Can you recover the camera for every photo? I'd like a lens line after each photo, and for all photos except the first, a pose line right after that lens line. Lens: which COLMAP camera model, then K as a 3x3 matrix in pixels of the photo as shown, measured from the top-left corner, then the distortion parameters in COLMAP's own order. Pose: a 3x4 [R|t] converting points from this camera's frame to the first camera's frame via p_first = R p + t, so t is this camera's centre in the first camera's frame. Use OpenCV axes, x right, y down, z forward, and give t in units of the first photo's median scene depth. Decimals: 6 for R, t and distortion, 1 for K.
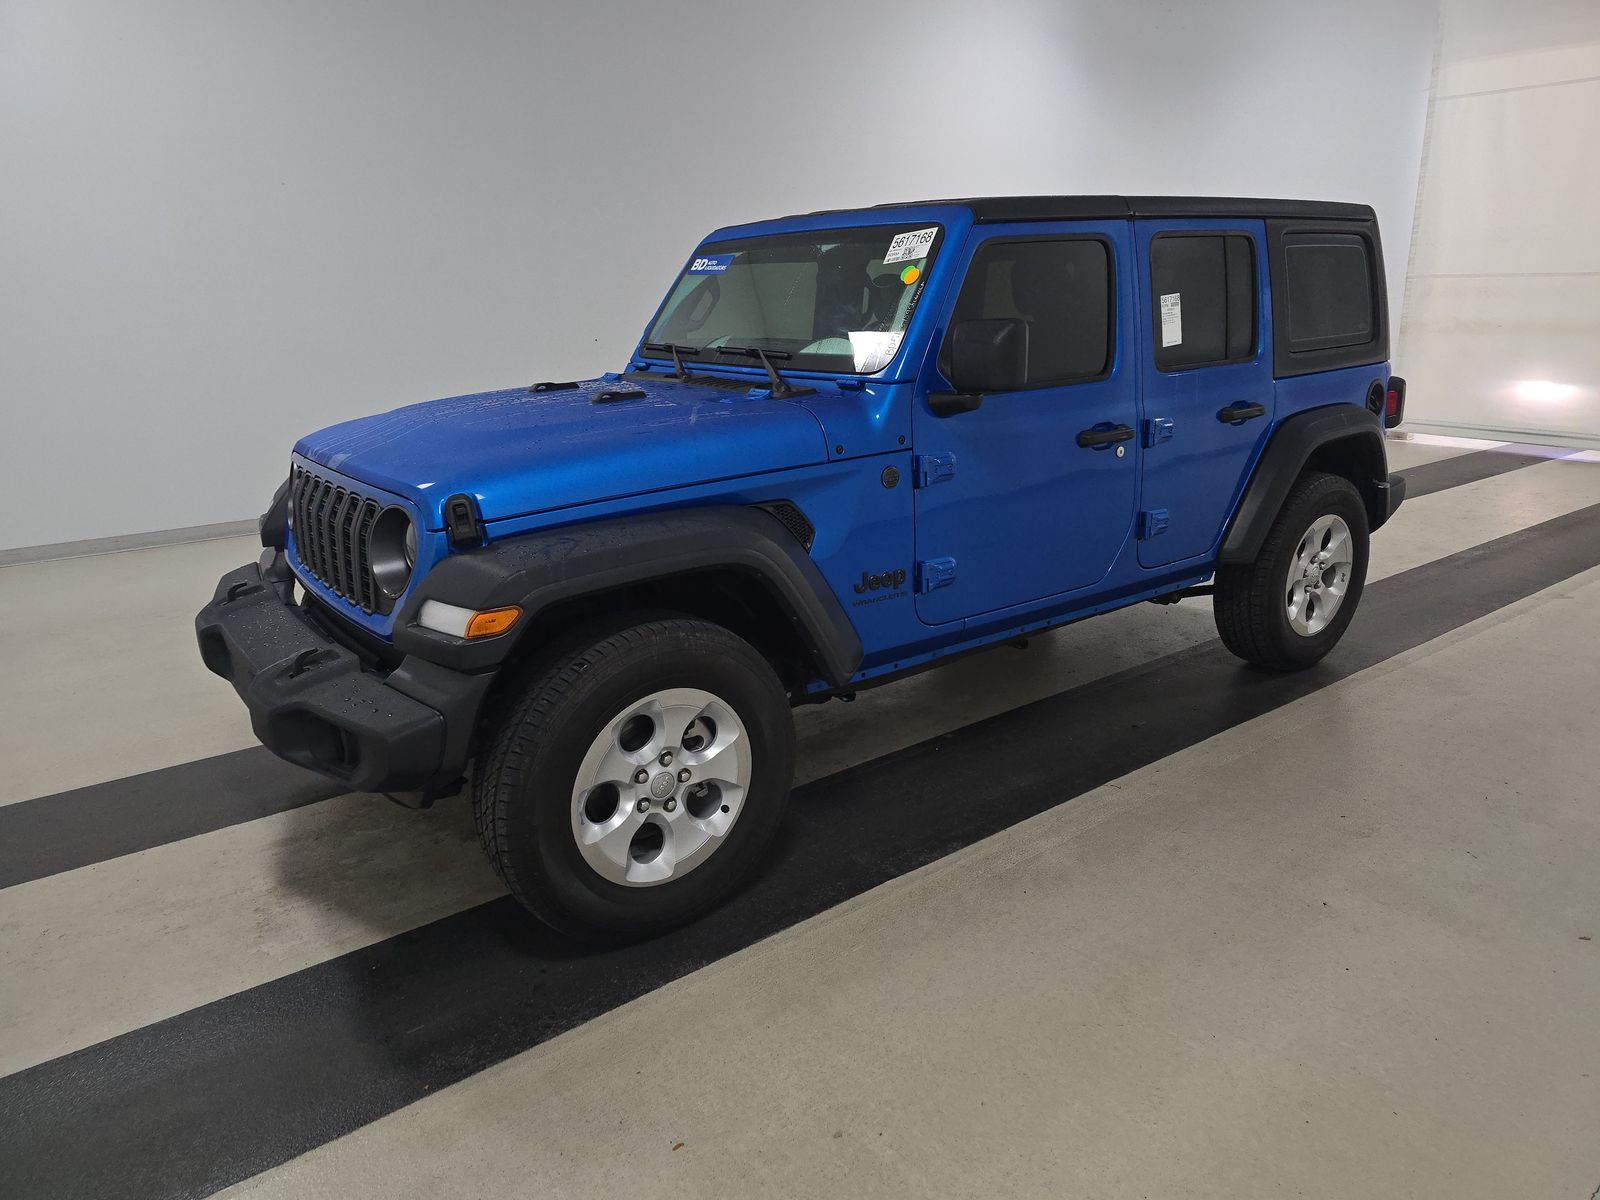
lens RADIAL K [[1107.3, 0, 800.0], [0, 1107.3, 600.0], [0, 0, 1]] dist [0.005396, -0.004535]
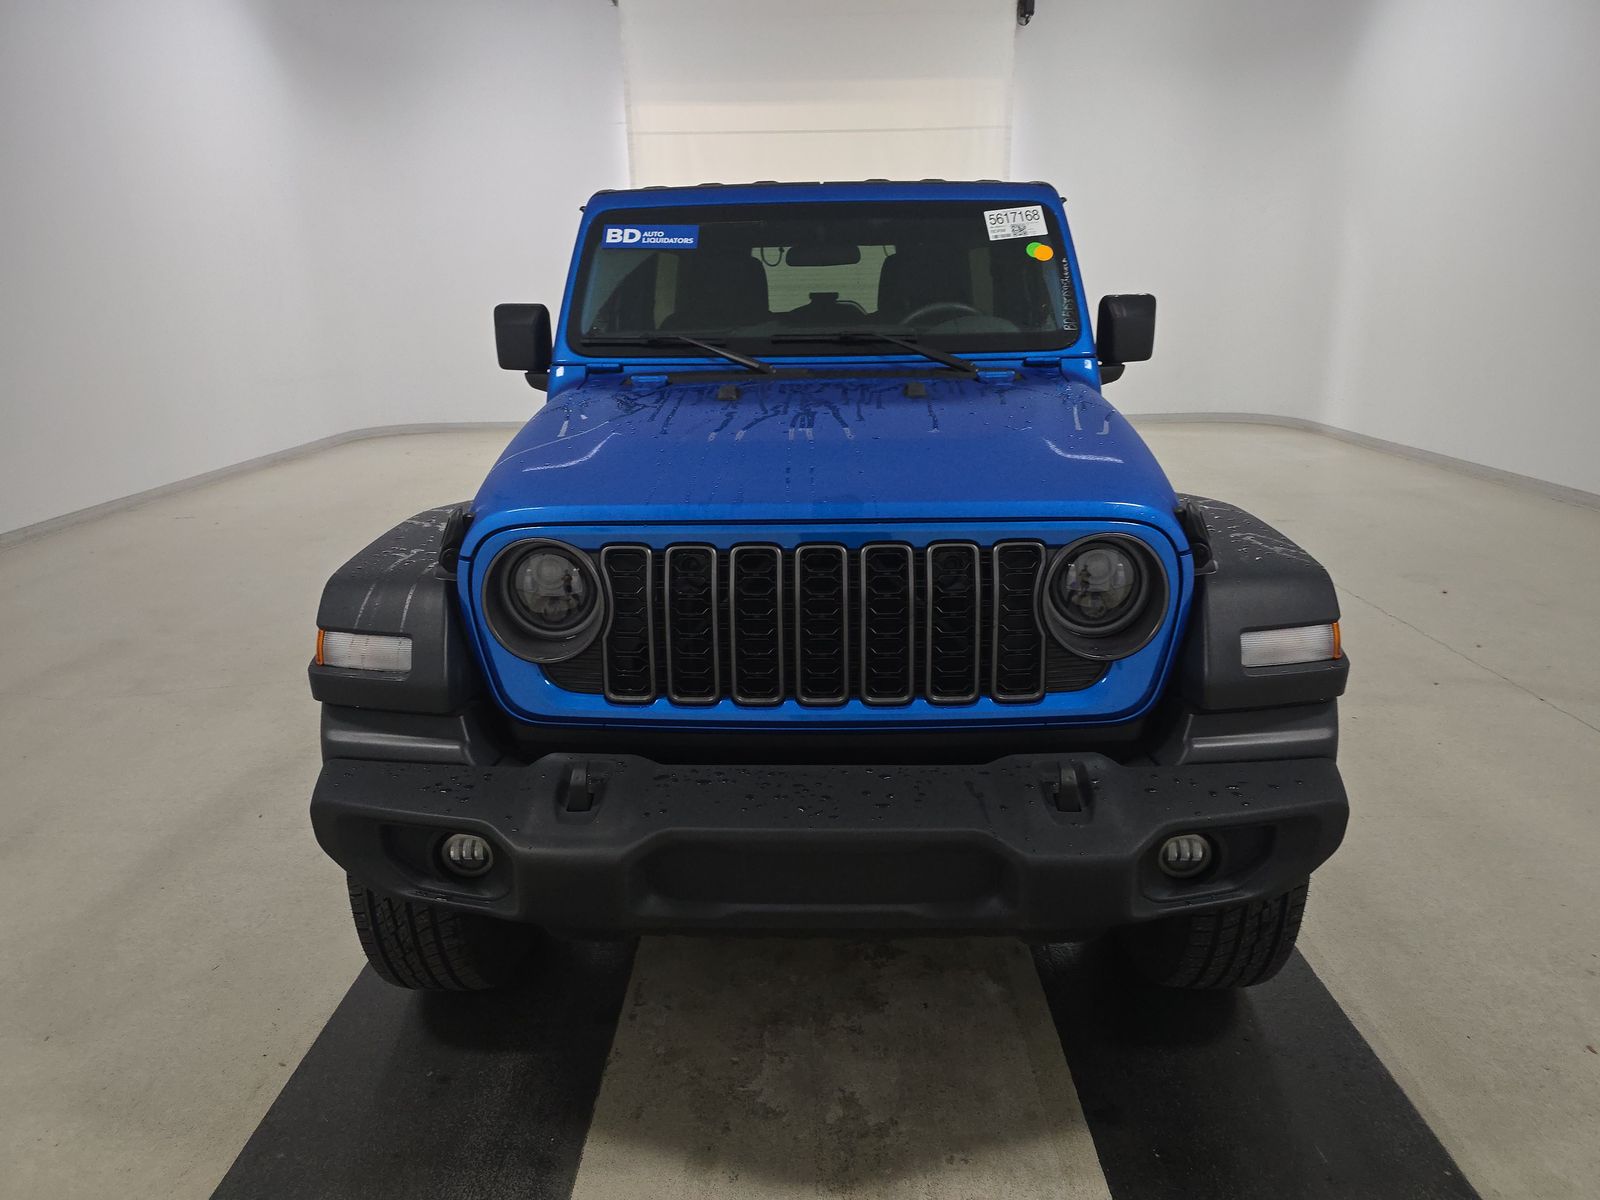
lens RADIAL K [[1107.3, 0, 800.0], [0, 1107.3, 600.0], [0, 0, 1]] dist [0.005396, -0.004535]
pose [[0.601770, -0.196205, 0.774194, -0.820228], [0.208101, 0.974391, 0.085187, -0.114073], [-0.771081, 0.109848, 0.627190, 0.541154]]
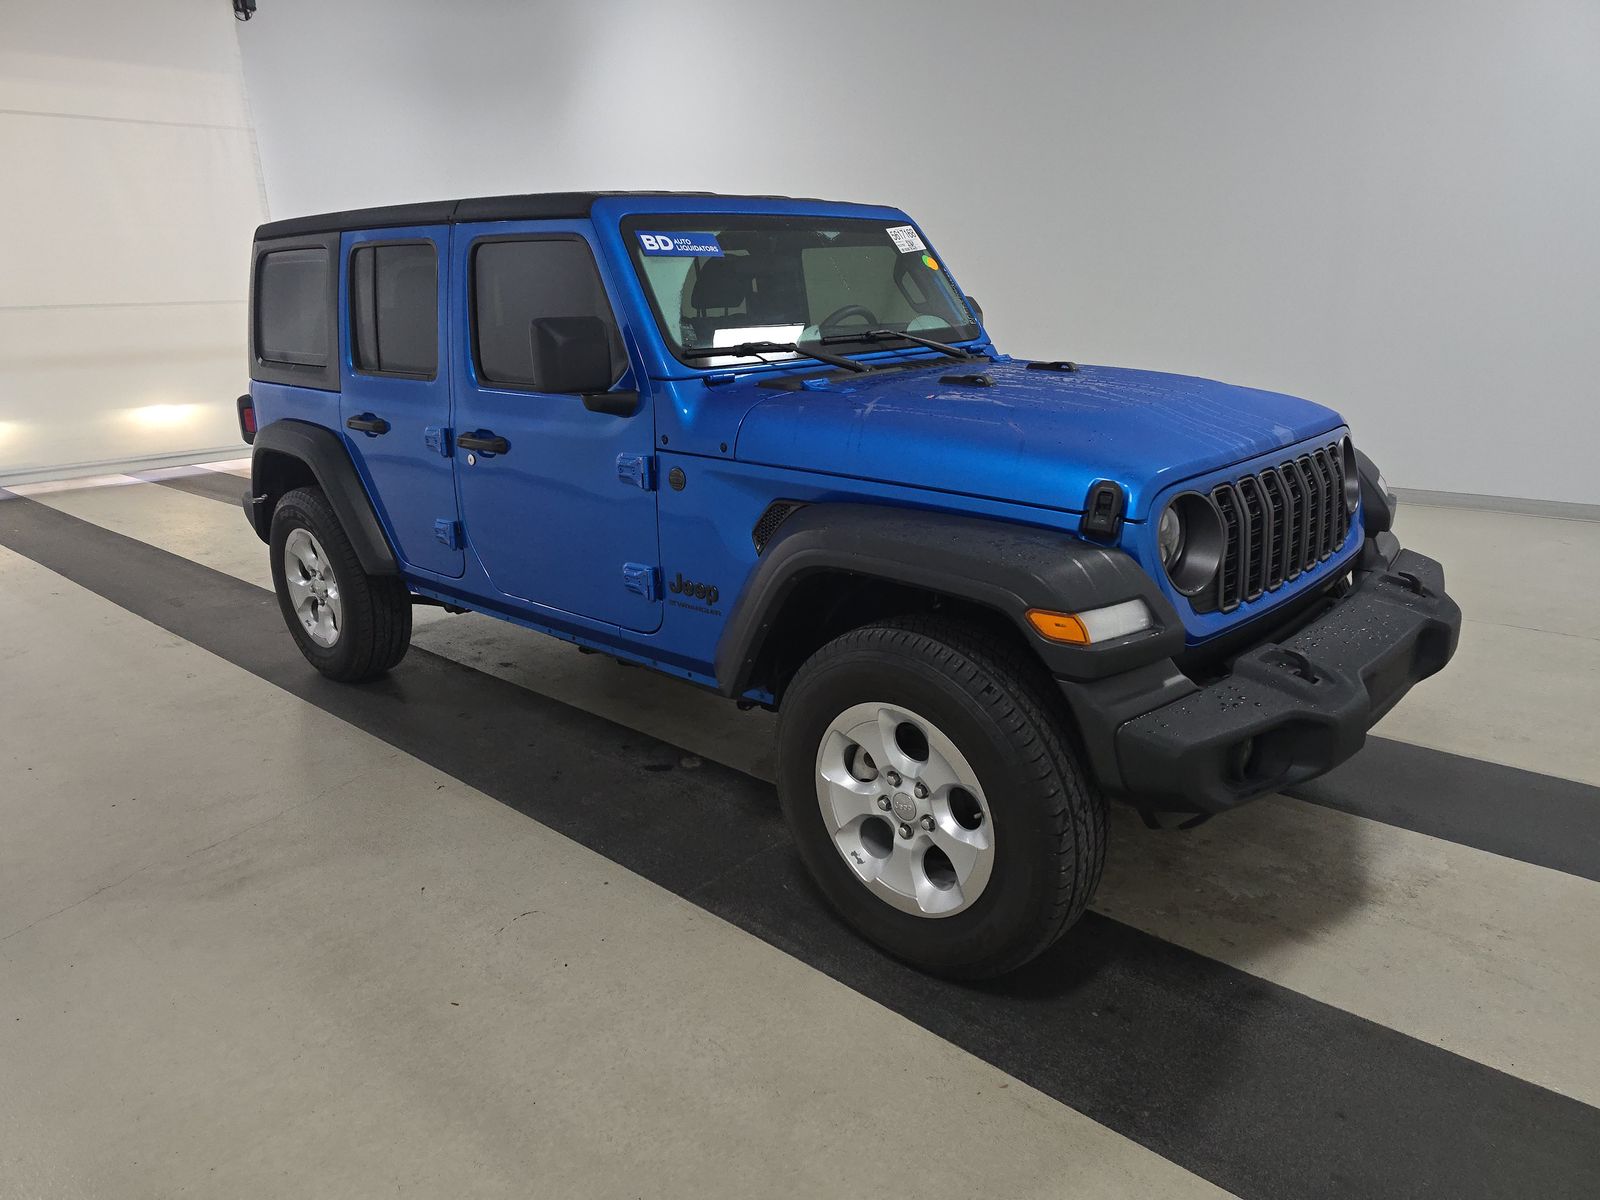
lens RADIAL K [[1107.3, 0, 800.0], [0, 1107.3, 600.0], [0, 0, 1]] dist [0.005396, -0.004535]
pose [[-0.203992, -0.236079, 0.950081, -1.071767], [0.295323, 0.910437, 0.289637, -0.332964], [-0.933366, 0.339664, -0.116002, 1.322530]]
